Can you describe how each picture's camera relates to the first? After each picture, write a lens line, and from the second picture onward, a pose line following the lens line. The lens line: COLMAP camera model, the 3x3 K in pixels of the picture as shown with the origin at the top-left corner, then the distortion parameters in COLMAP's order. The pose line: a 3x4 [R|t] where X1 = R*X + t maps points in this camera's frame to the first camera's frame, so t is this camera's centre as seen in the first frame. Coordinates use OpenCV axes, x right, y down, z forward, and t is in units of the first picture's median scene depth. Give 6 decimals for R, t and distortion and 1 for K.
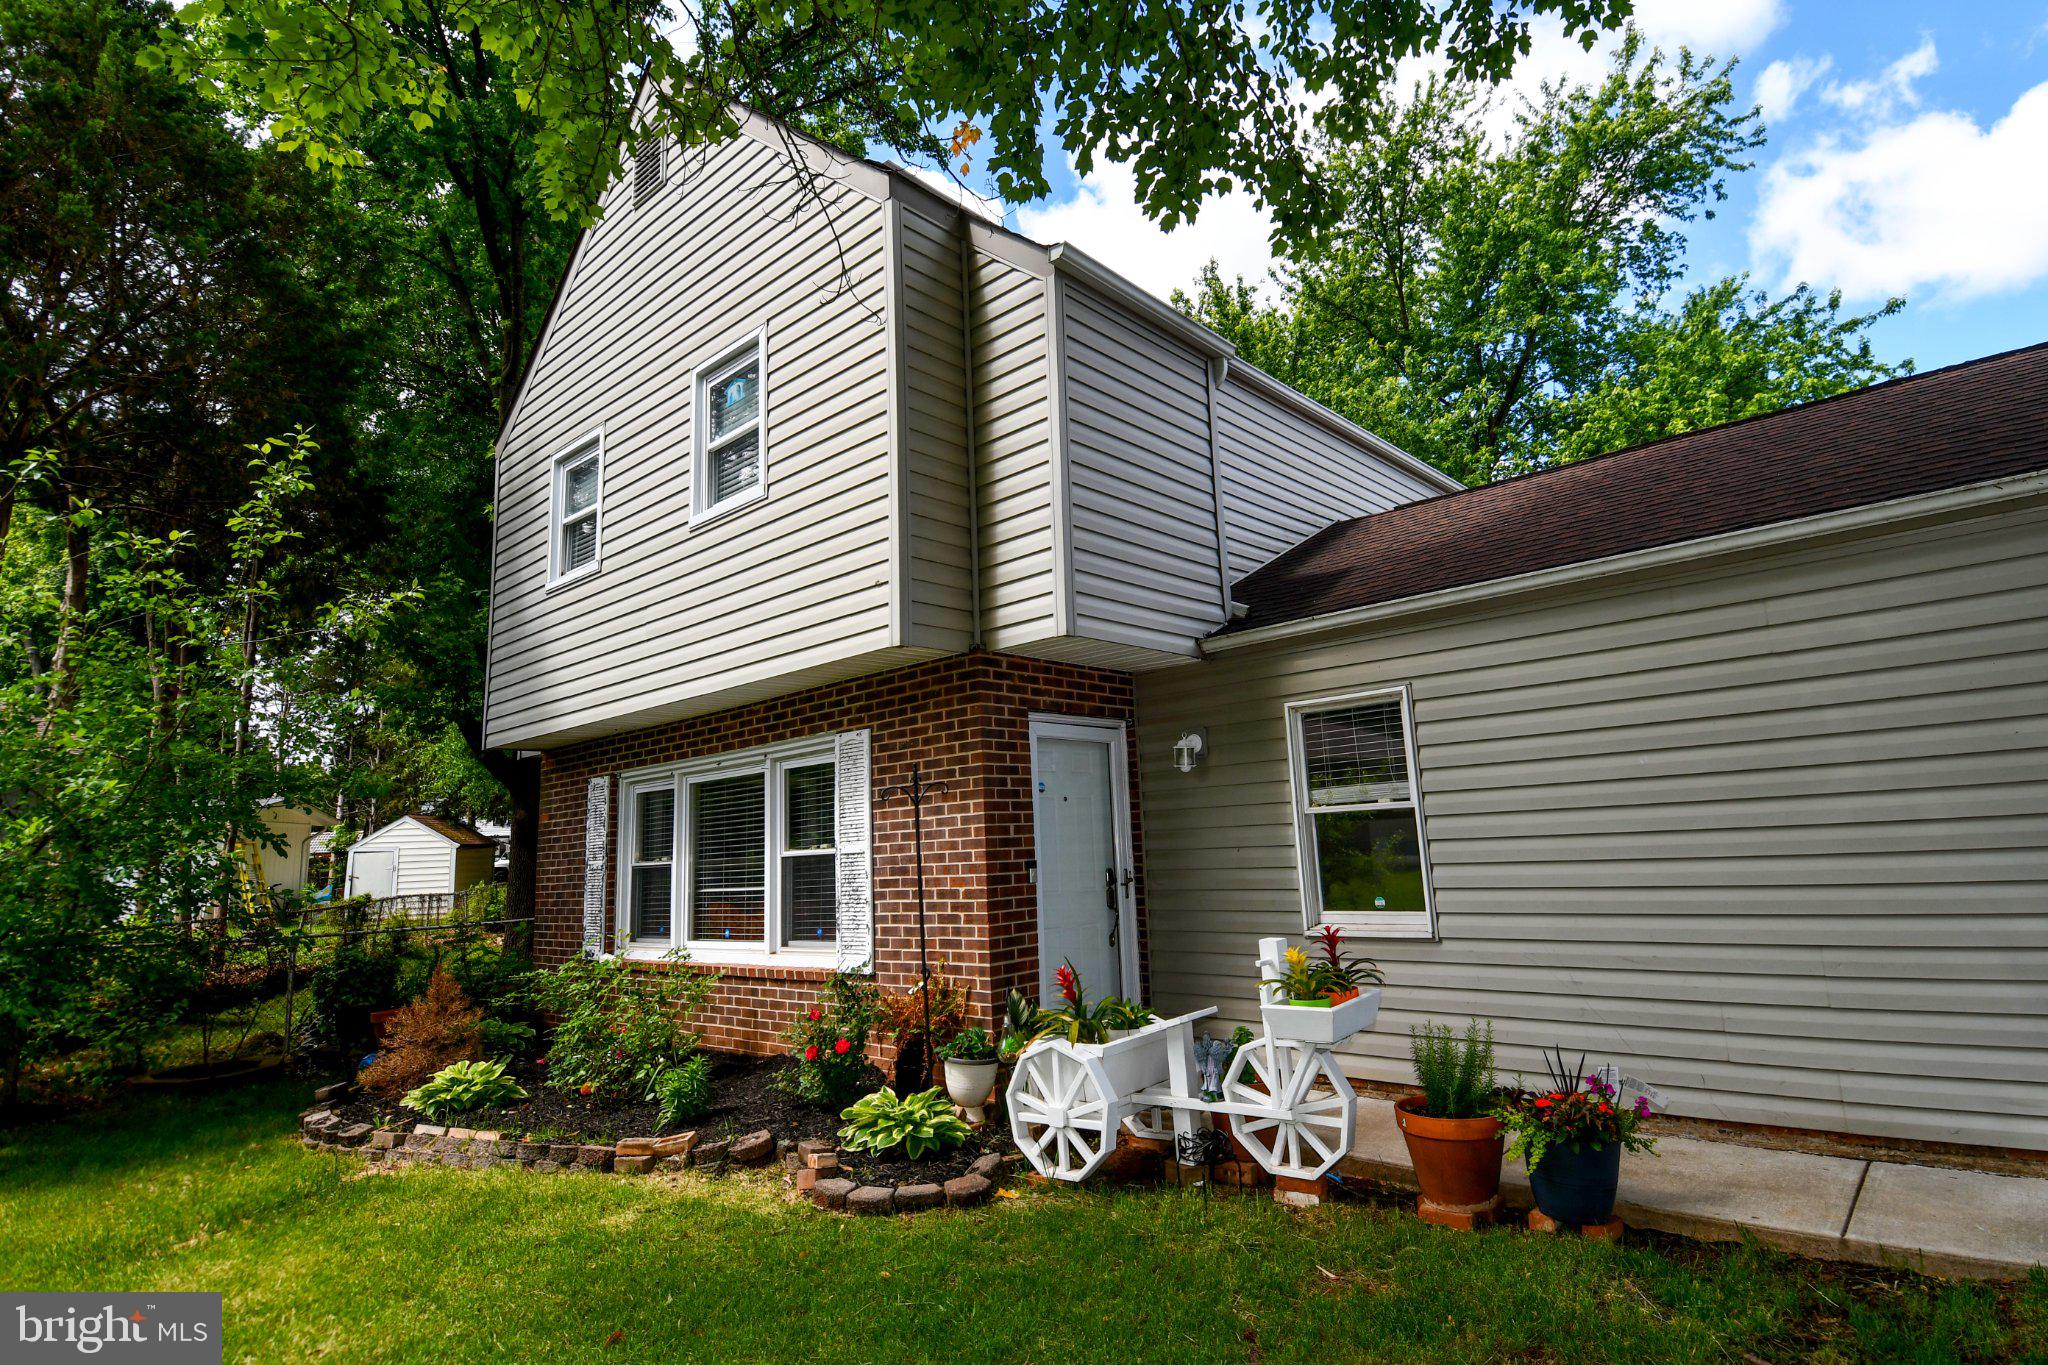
lens RADIAL K [[1059.7, 0, 1067.4], [0, 1059.7, 645.4], [0, 0, 1]] dist [0.058105, -0.060291]
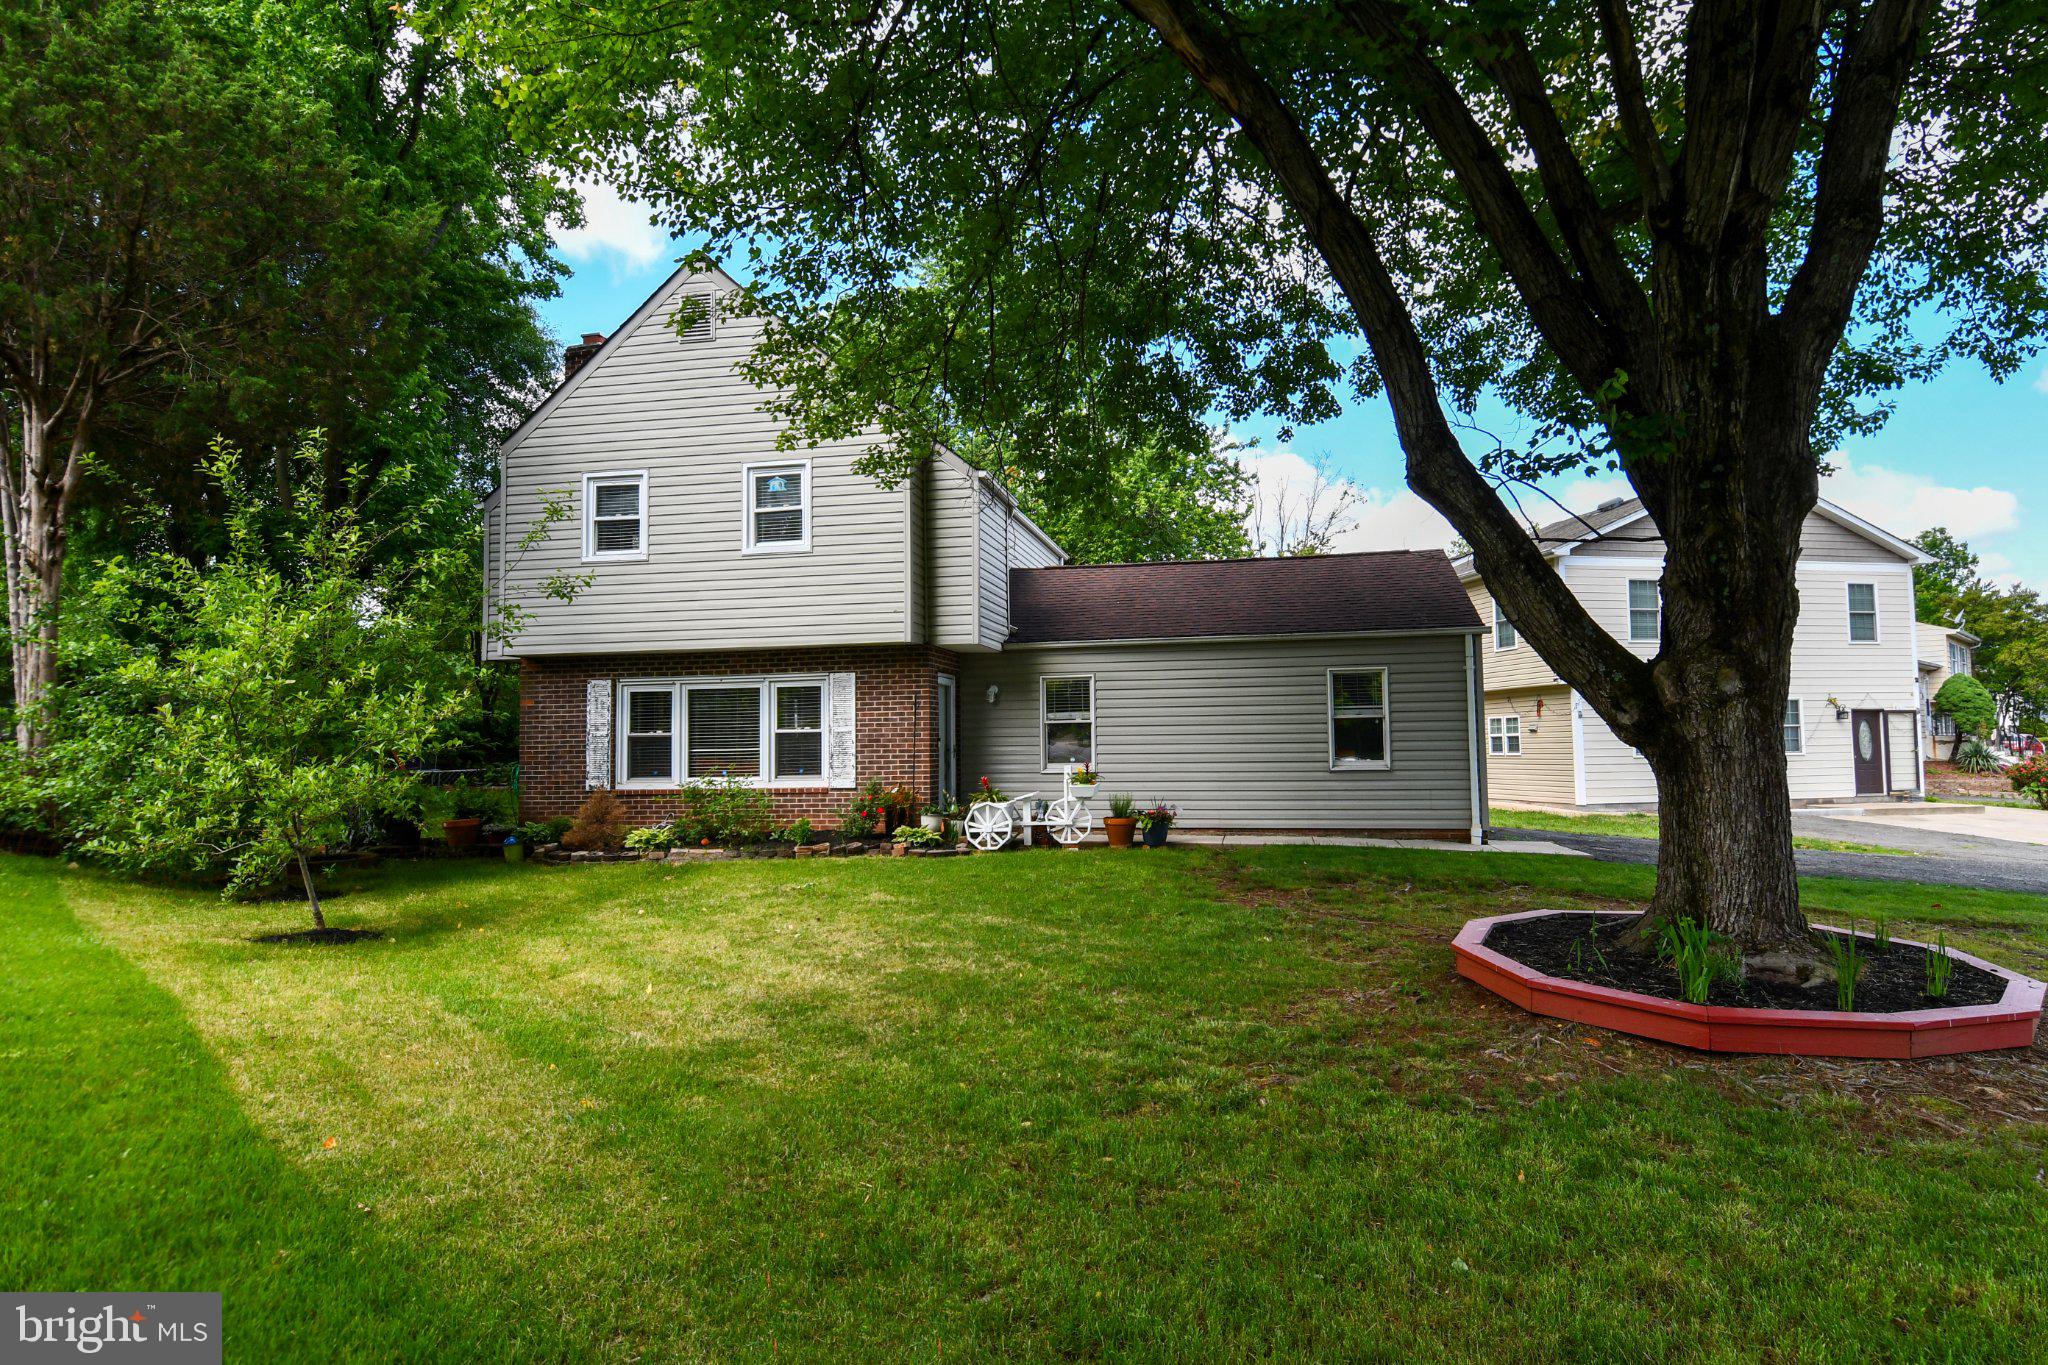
lens RADIAL K [[1071.3, 0, 1065.4], [0, 1071.3, 662.5], [0, 0, 1]] dist [0.062799, -0.063276]
pose [[0.859703, 0.075633, 0.505165, -0.910567], [-0.123578, 0.990395, 0.062026, -0.123381], [-0.495621, -0.115751, 0.860791, -1.015742]]
